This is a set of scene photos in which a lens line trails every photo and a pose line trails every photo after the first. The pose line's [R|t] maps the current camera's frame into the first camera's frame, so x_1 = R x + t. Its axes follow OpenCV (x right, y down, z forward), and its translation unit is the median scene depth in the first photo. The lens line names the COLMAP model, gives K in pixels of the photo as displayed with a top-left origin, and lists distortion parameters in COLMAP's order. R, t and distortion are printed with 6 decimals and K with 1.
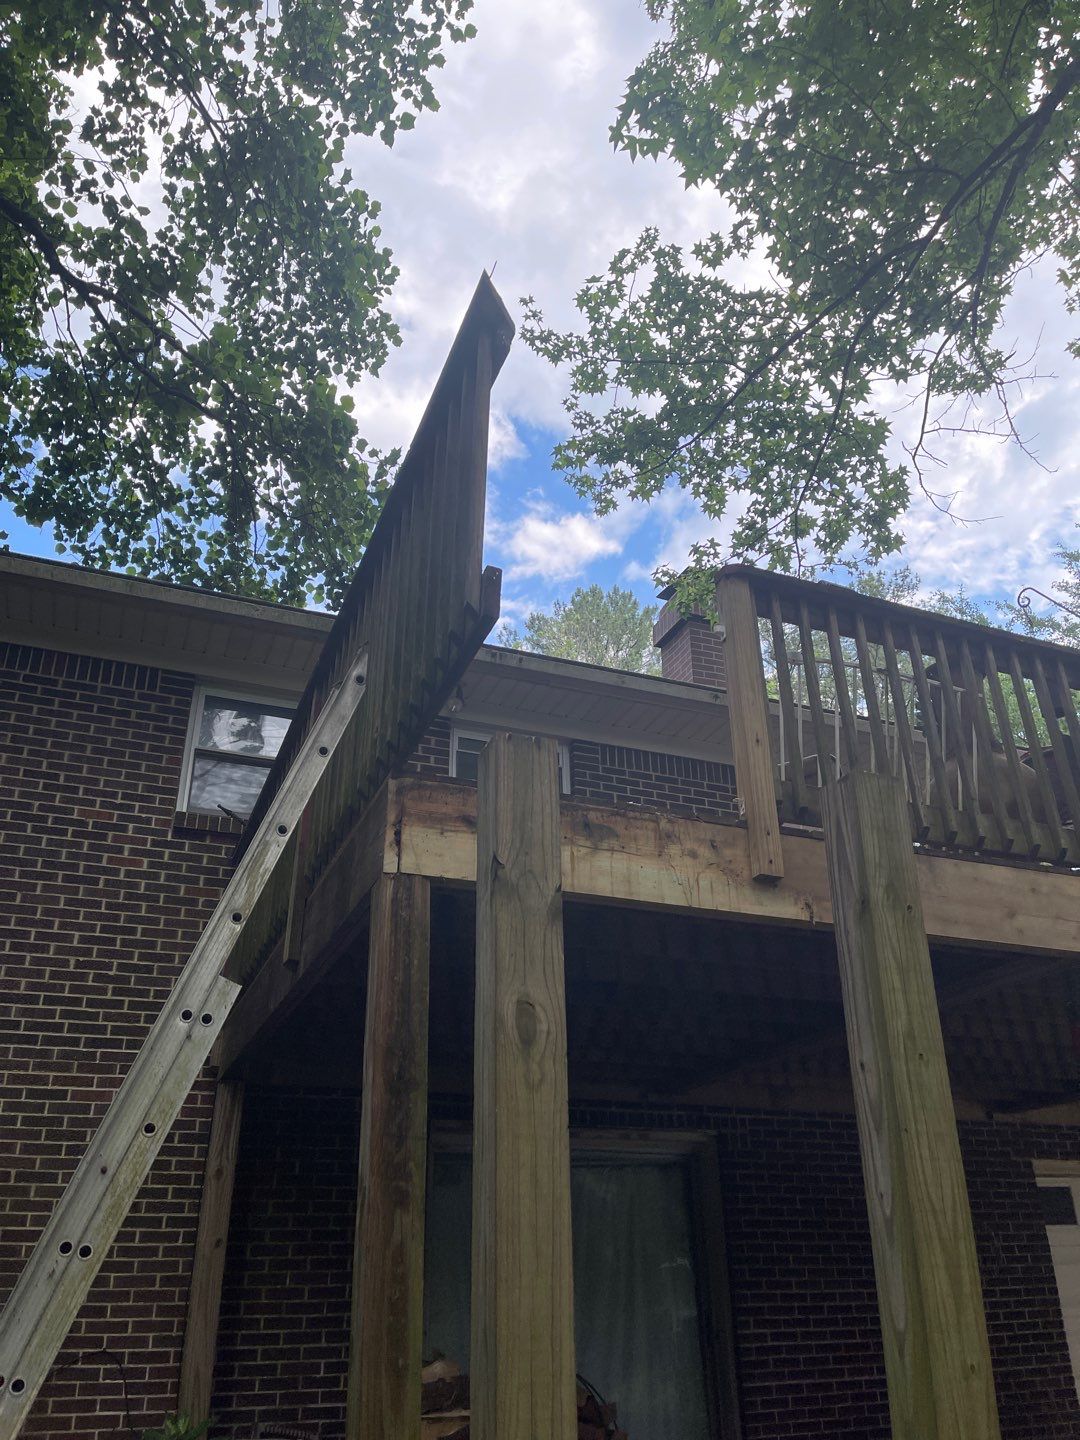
lens RADIAL K [[1089.8, 0, 551.0], [0, 1089.8, 726.0], [0, 0, 1]] dist [0.050598, -0.067134]
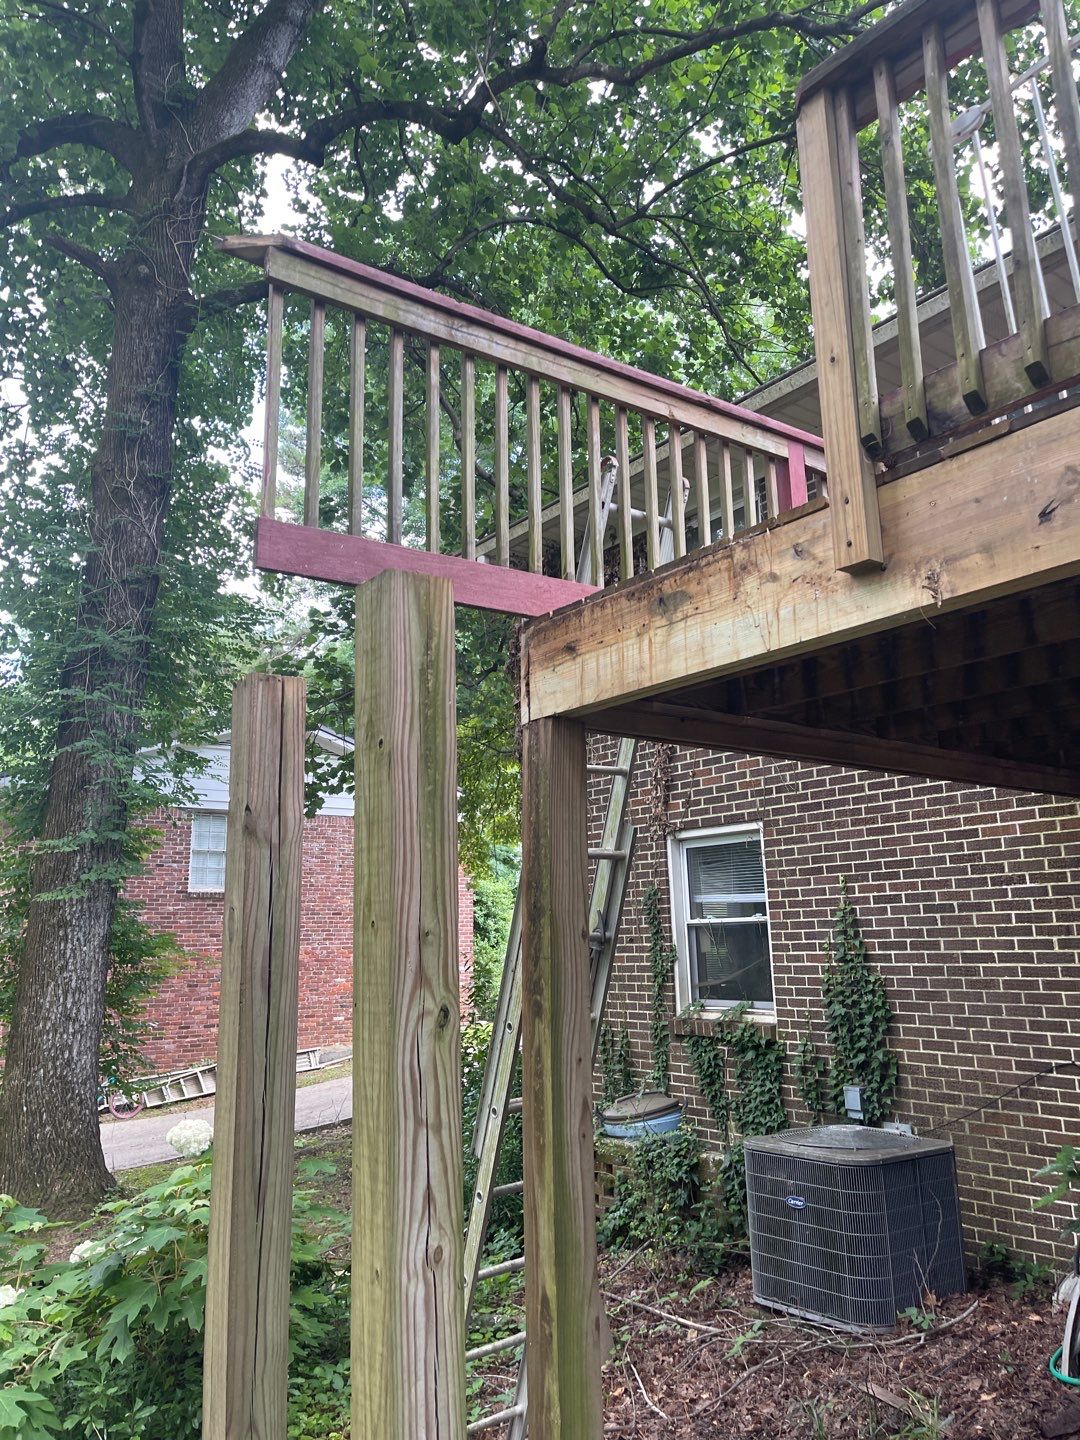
lens RADIAL K [[1085.9, 0, 541.7], [0, 1085.9, 704.6], [0, 0, 1]] dist [0.028662, 0.000682]
pose [[0.257261, -0.201996, -0.944994, 0.303819], [0.455580, 0.887764, -0.065738, 0.067234], [0.852211, -0.413609, 0.320412, 0.231204]]
